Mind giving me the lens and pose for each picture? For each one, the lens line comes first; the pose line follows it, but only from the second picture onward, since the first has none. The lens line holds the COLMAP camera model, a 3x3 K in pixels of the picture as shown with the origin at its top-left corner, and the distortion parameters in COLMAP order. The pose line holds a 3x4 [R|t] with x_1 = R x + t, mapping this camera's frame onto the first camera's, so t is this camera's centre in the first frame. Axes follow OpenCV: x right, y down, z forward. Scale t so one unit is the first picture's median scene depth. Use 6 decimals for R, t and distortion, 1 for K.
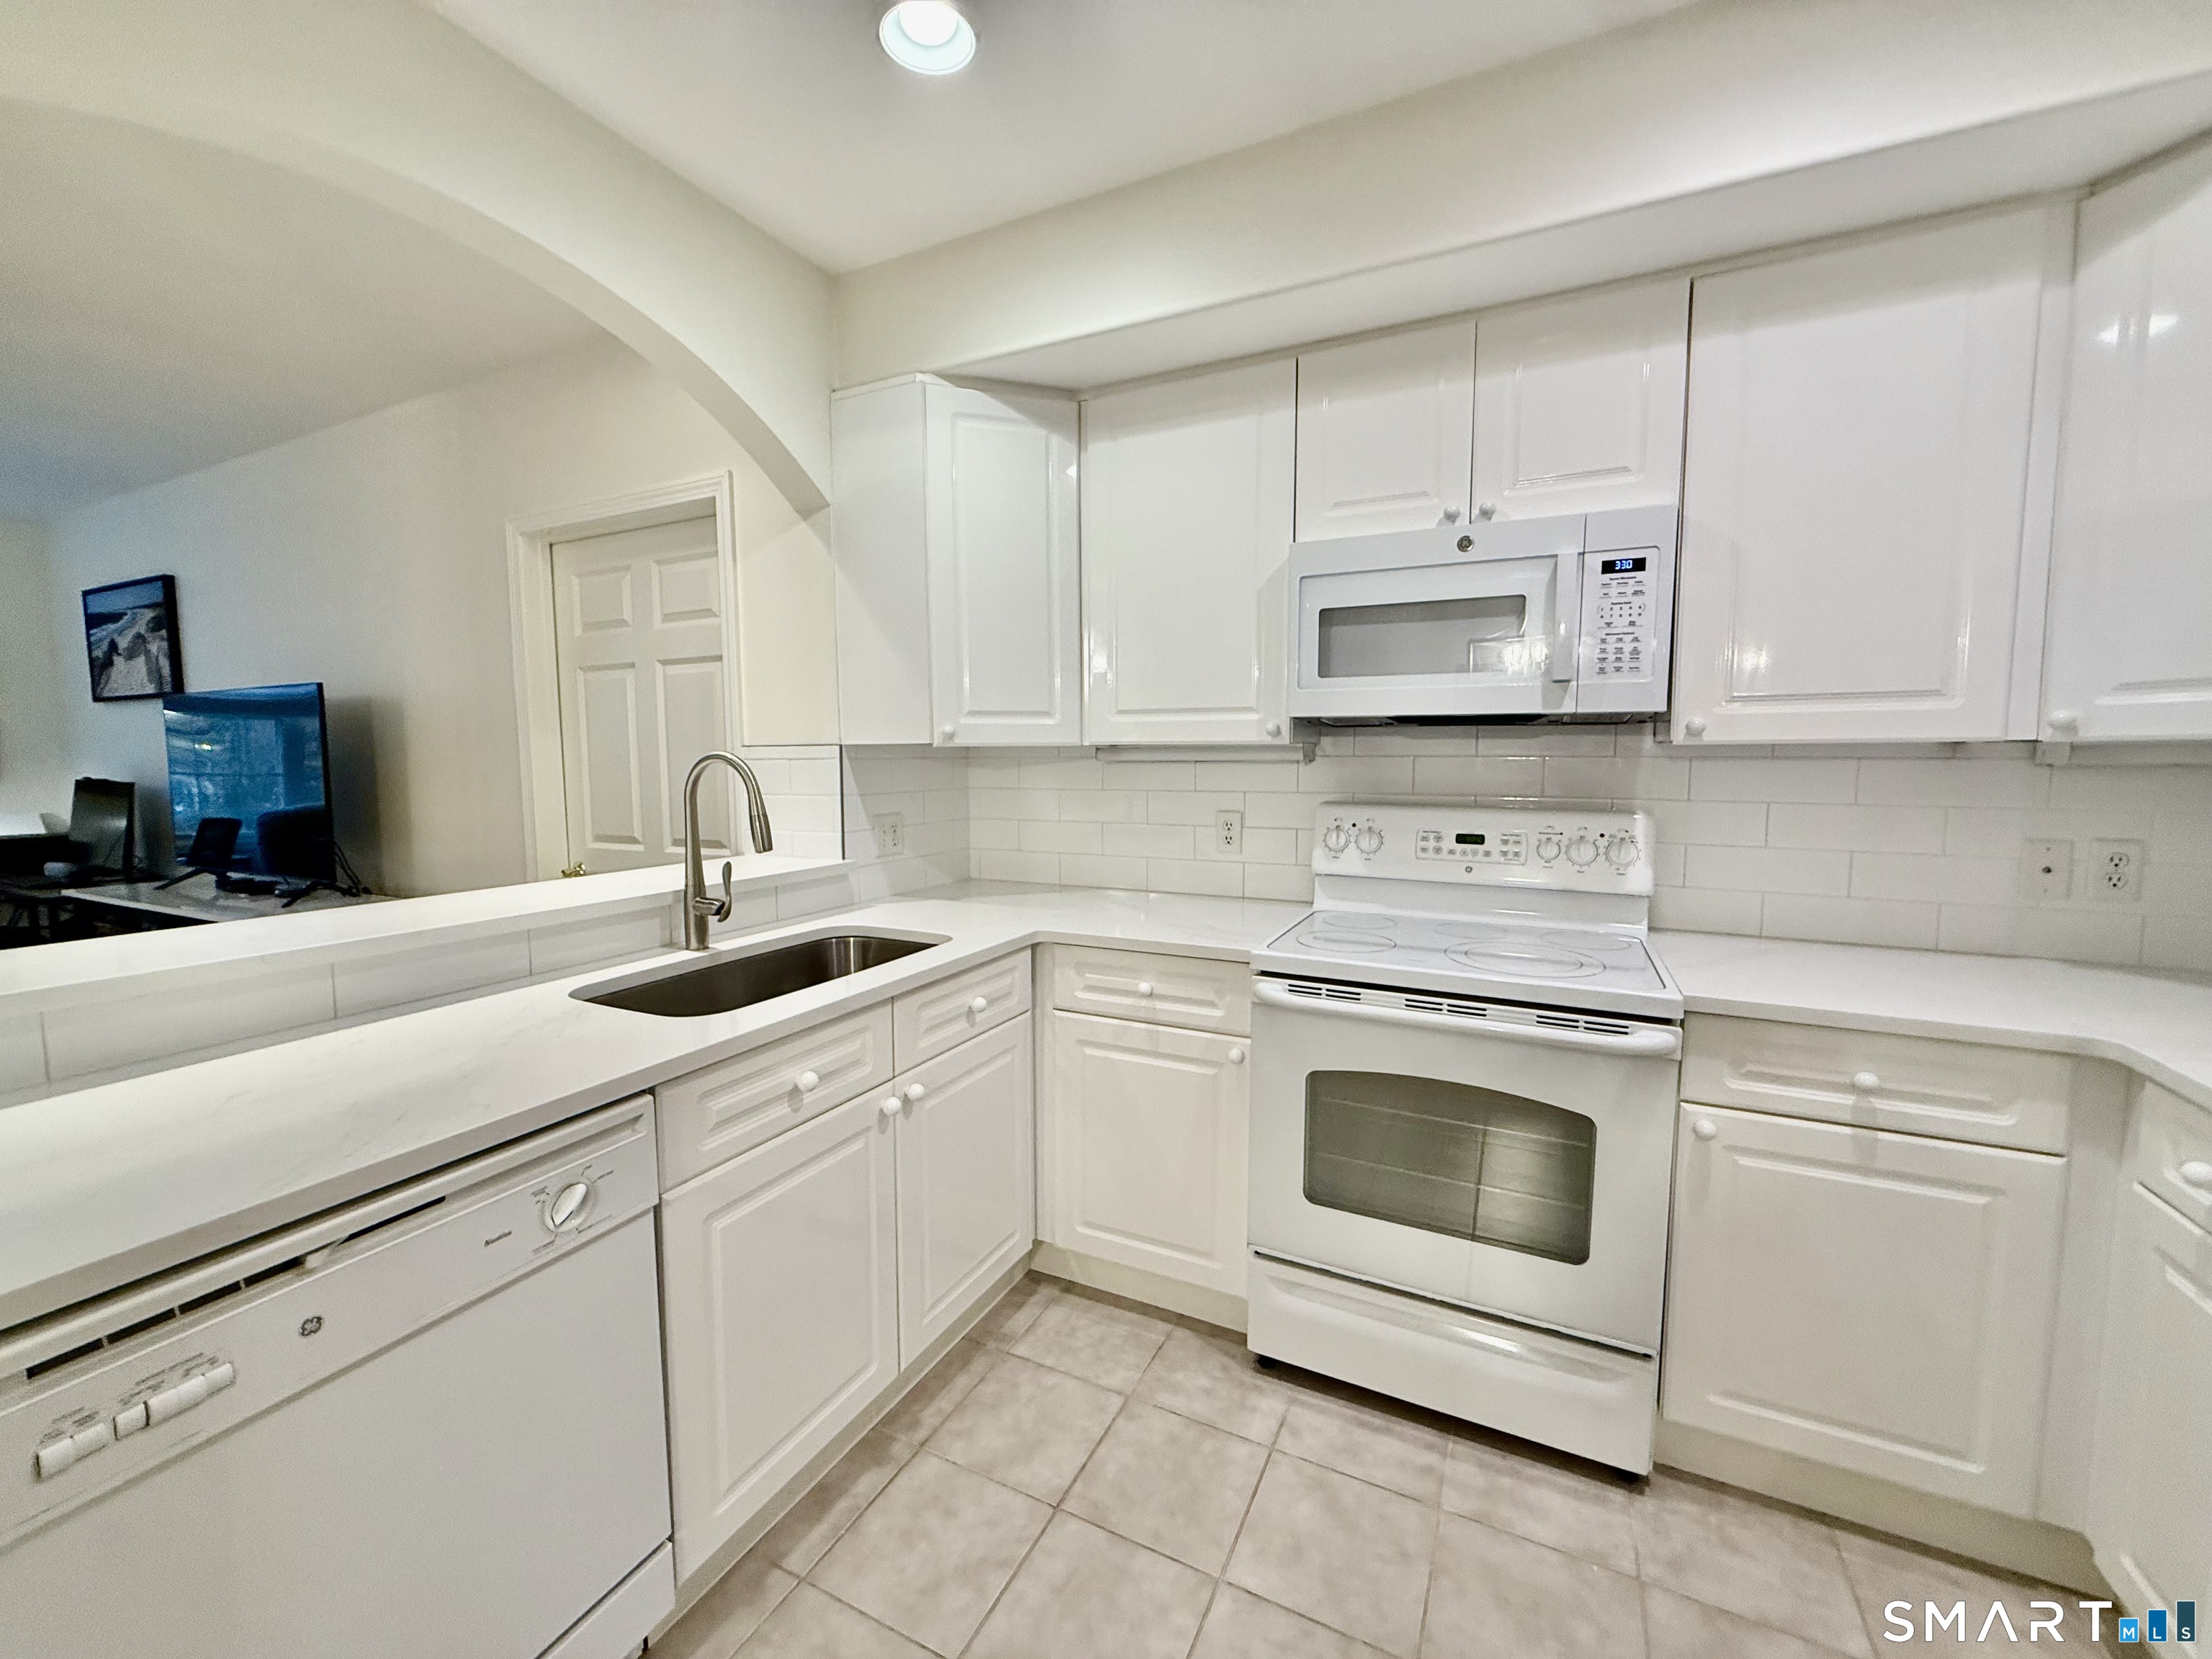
lens RADIAL K [[879.9, 0, 1101.6], [0, 879.9, 828.4], [0, 0, 1]] dist [0.000680, -0.000209]
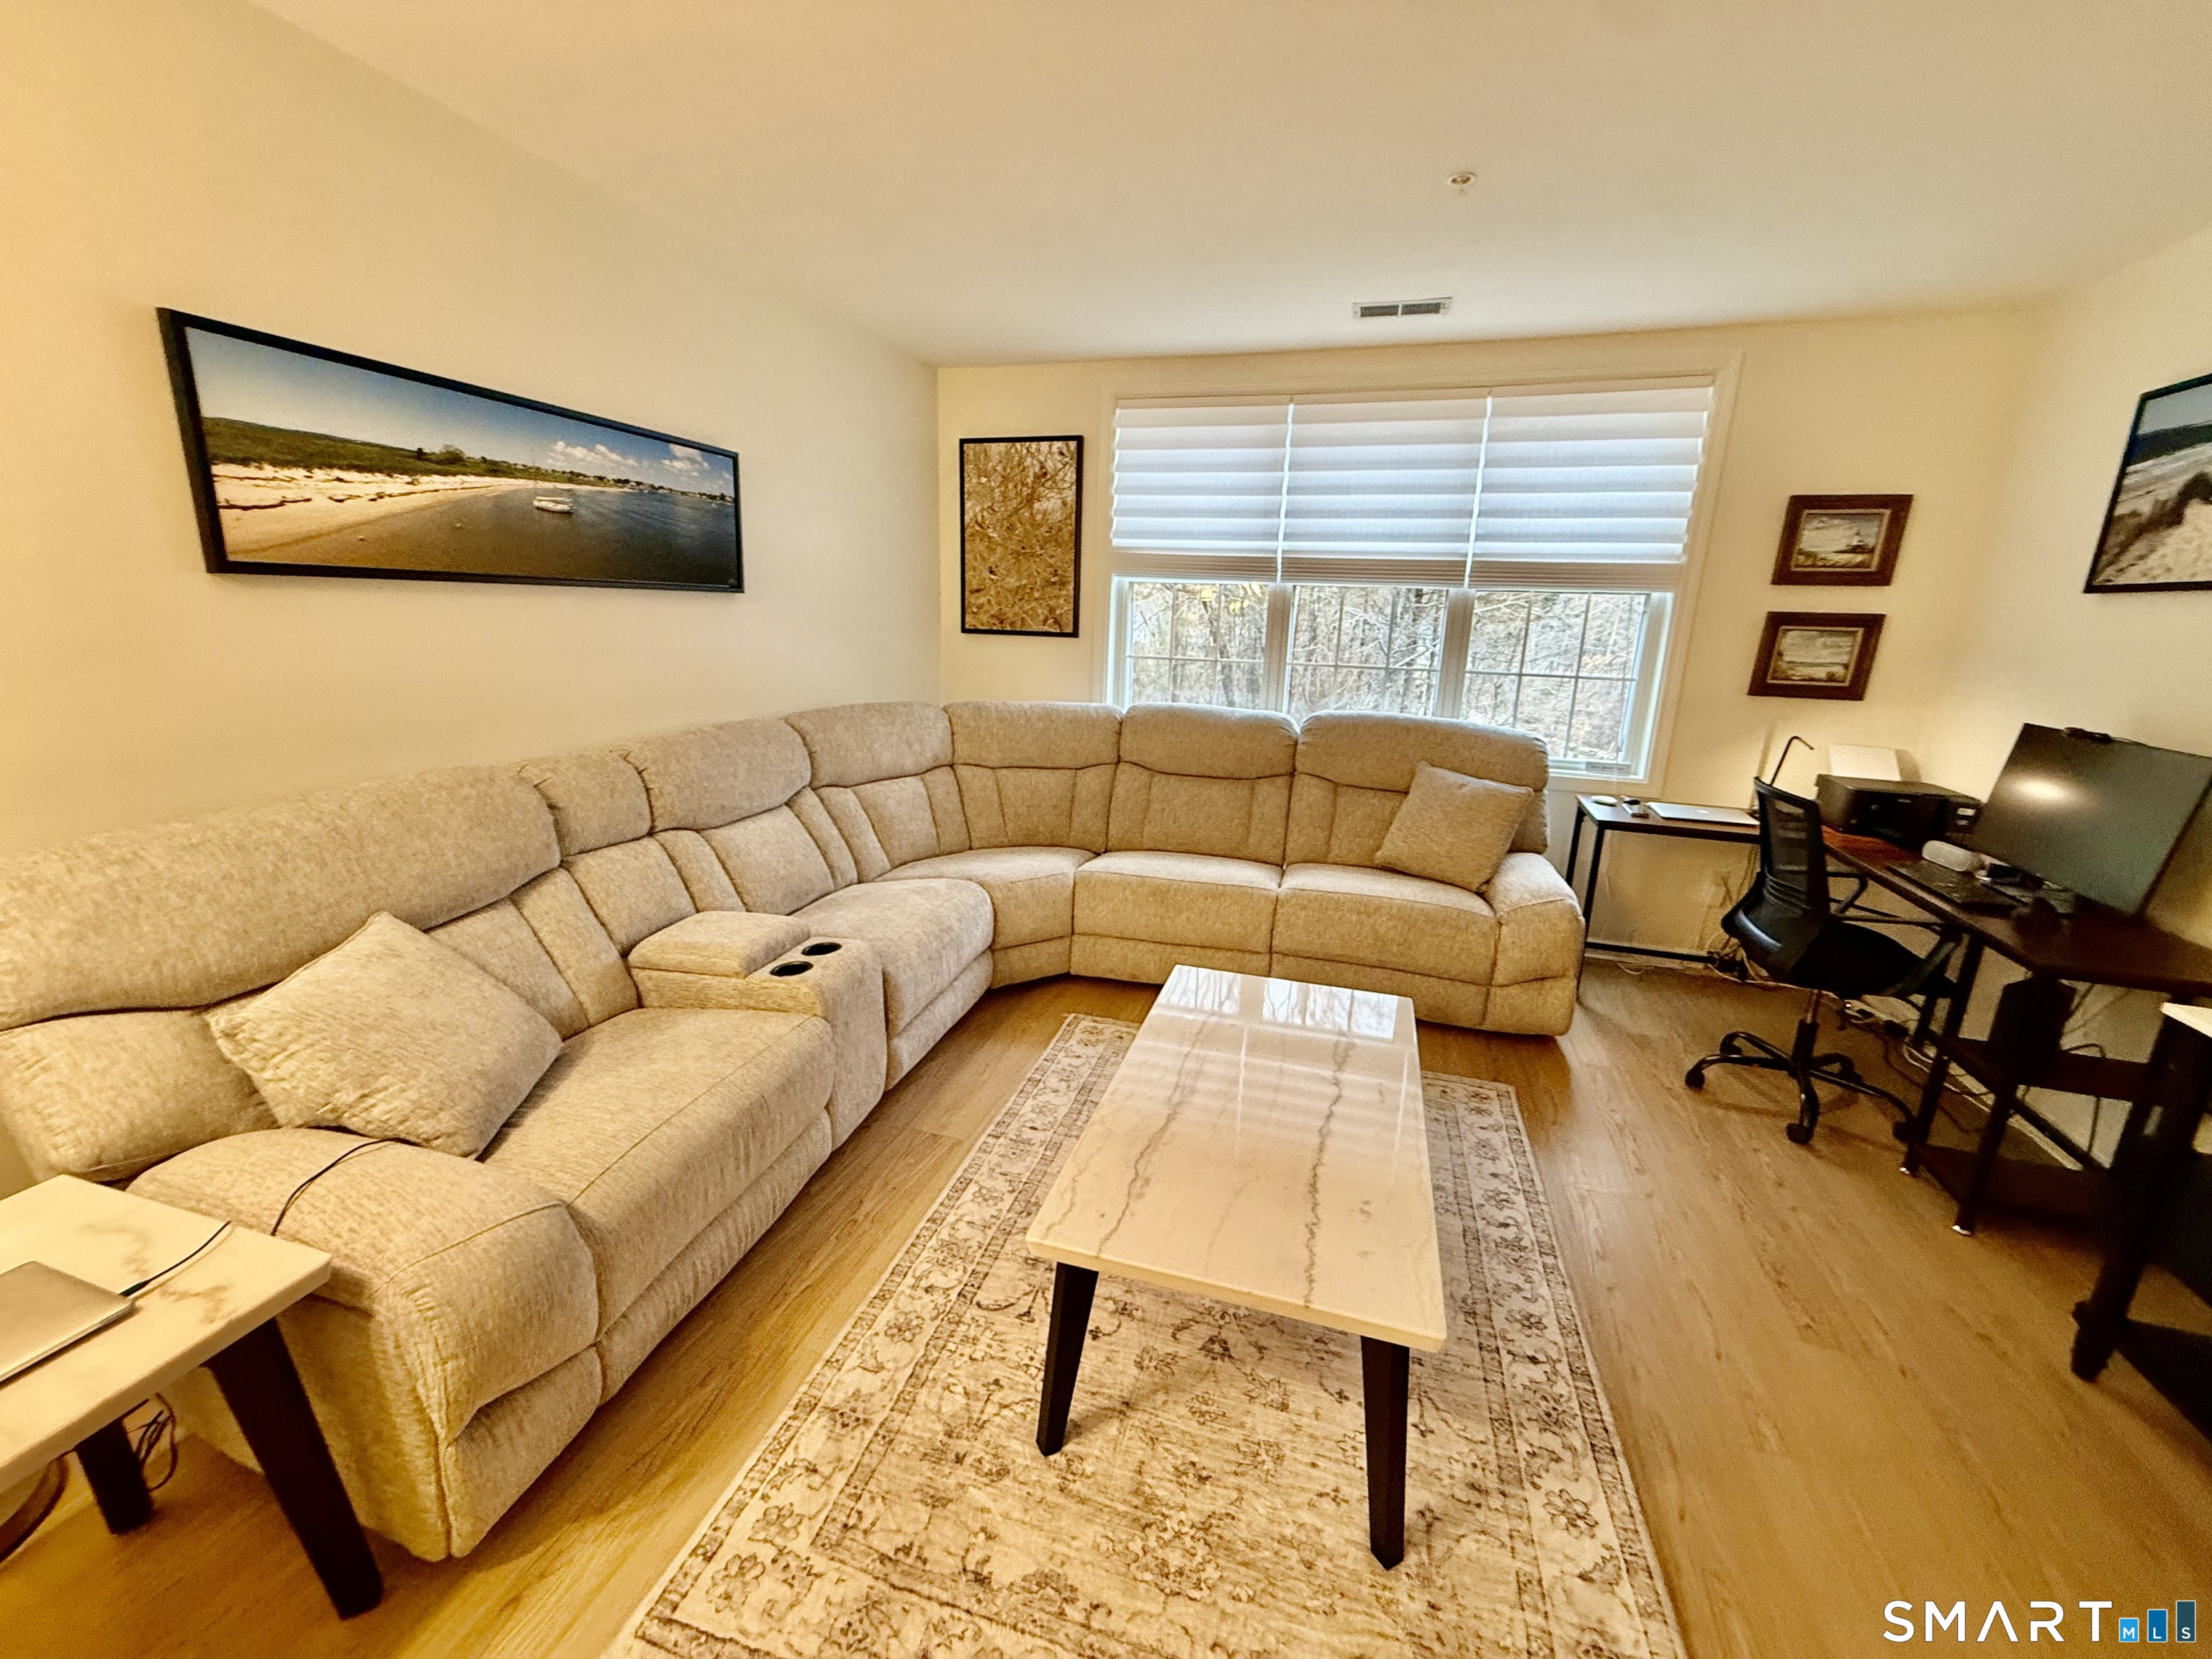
lens RADIAL K [[879.9, 0, 1101.6], [0, 879.9, 828.4], [0, 0, 1]] dist [0.000680, -0.000209]
pose [[0.157192, 0.252234, -0.954813, -1.600744], [-0.114927, 0.964936, 0.235988, -0.136281], [0.980858, 0.072639, 0.180668, 0.638494]]
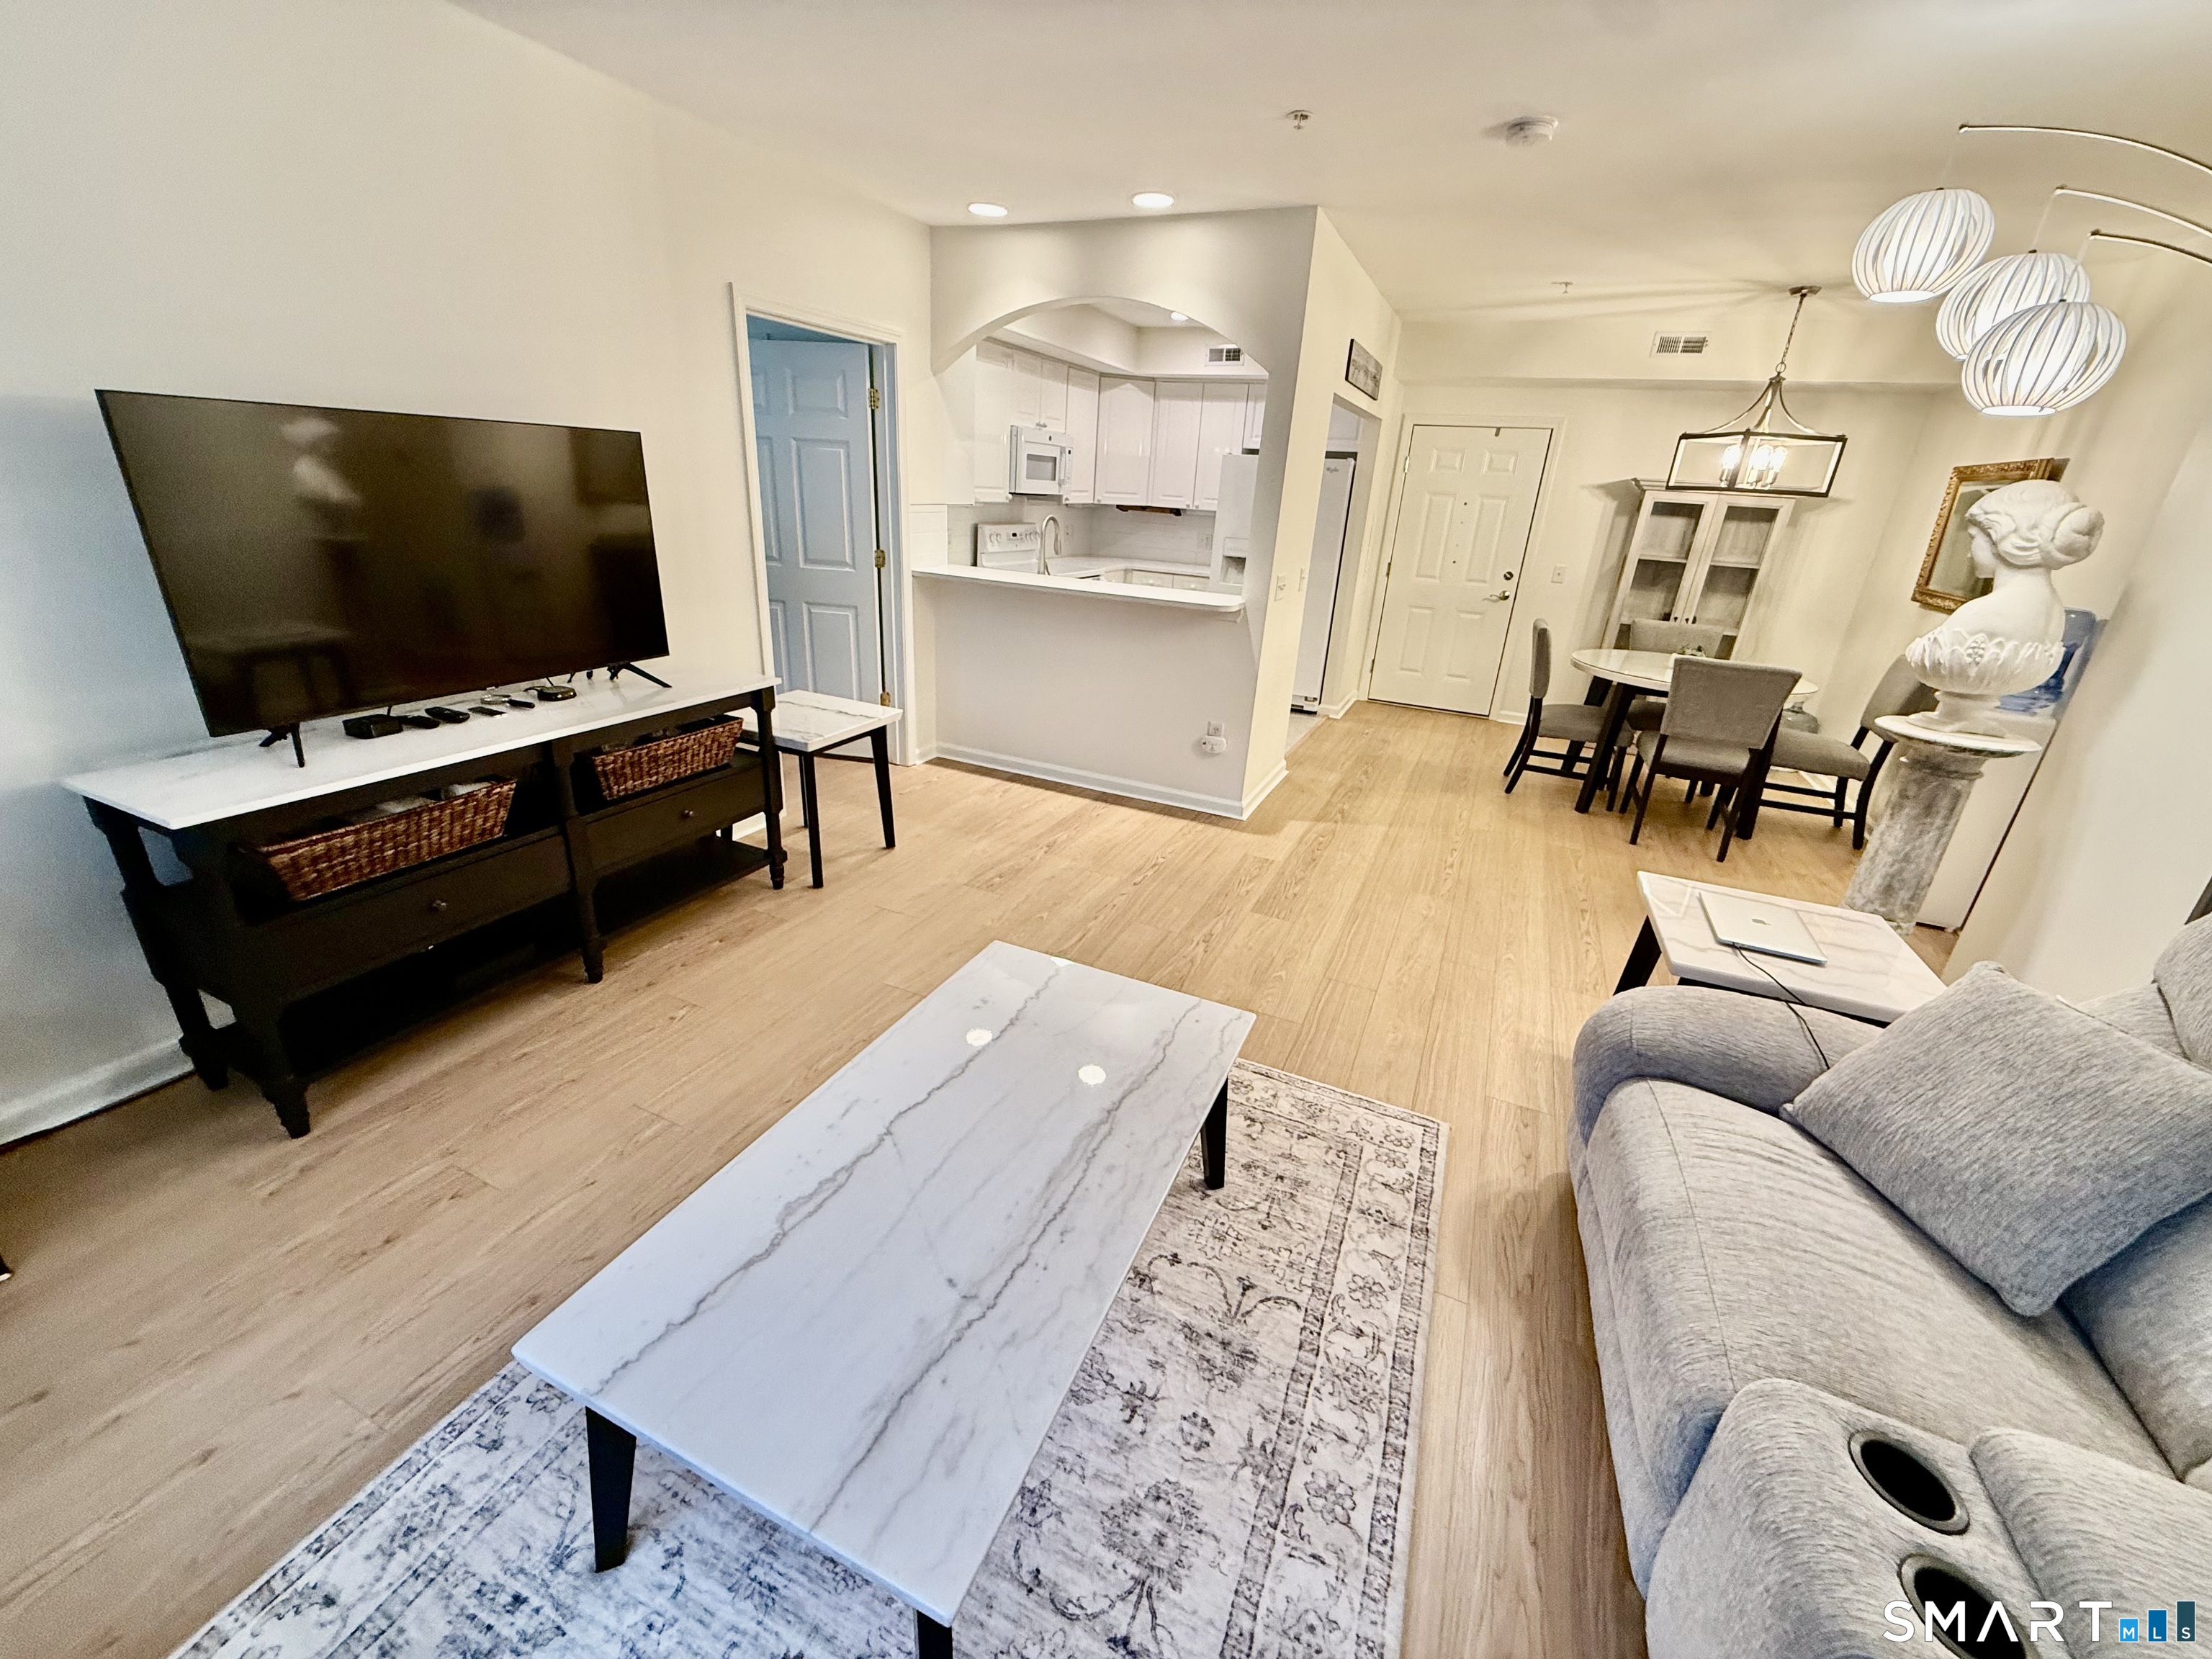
lens RADIAL K [[879.9, 0, 1101.6], [0, 879.9, 828.4], [0, 0, 1]] dist [0.000680, -0.000209]
pose [[-0.032564, -0.368515, 0.929051, -3.160907], [0.027284, 0.928870, 0.369400, -0.182052], [-0.999097, 0.037377, -0.020193, 0.938460]]
